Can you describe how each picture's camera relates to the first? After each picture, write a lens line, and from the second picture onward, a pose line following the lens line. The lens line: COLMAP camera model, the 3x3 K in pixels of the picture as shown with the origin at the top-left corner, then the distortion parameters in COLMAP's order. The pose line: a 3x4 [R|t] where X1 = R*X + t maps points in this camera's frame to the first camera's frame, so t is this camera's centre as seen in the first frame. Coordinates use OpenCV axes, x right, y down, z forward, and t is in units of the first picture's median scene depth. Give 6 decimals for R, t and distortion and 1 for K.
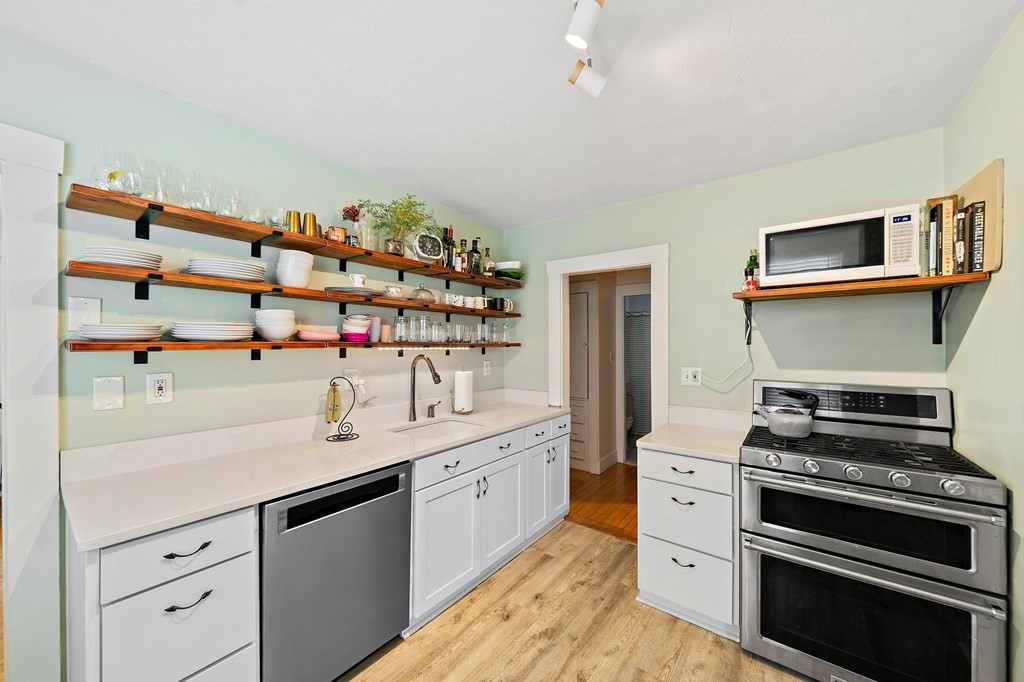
lens RADIAL K [[374.7, 0, 512.6], [0, 374.7, 344.5], [0, 0, 1]] dist [-0.001735, -0.000034]
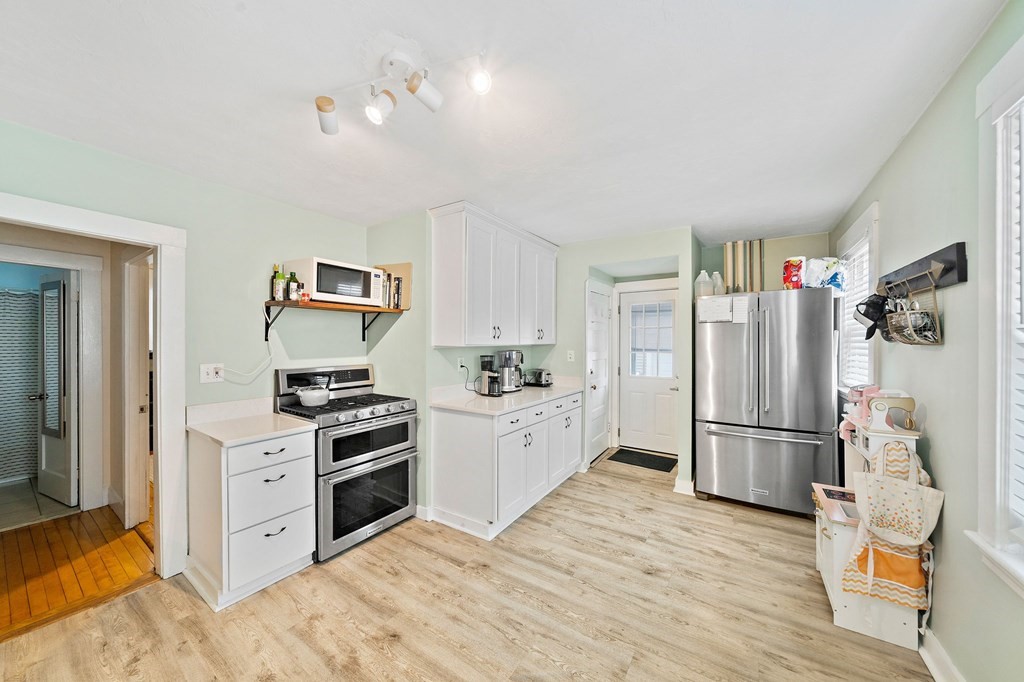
lens RADIAL K [[354.6, 0, 511.1], [0, 354.6, 343.6], [0, 0, 1]] dist [-0.000210, -0.000023]
pose [[-0.064059, -0.001383, 0.997945, -0.732093], [-0.003417, 0.999993, 0.001167, 0.005363], [-0.997940, -0.003335, -0.064063, 0.388062]]
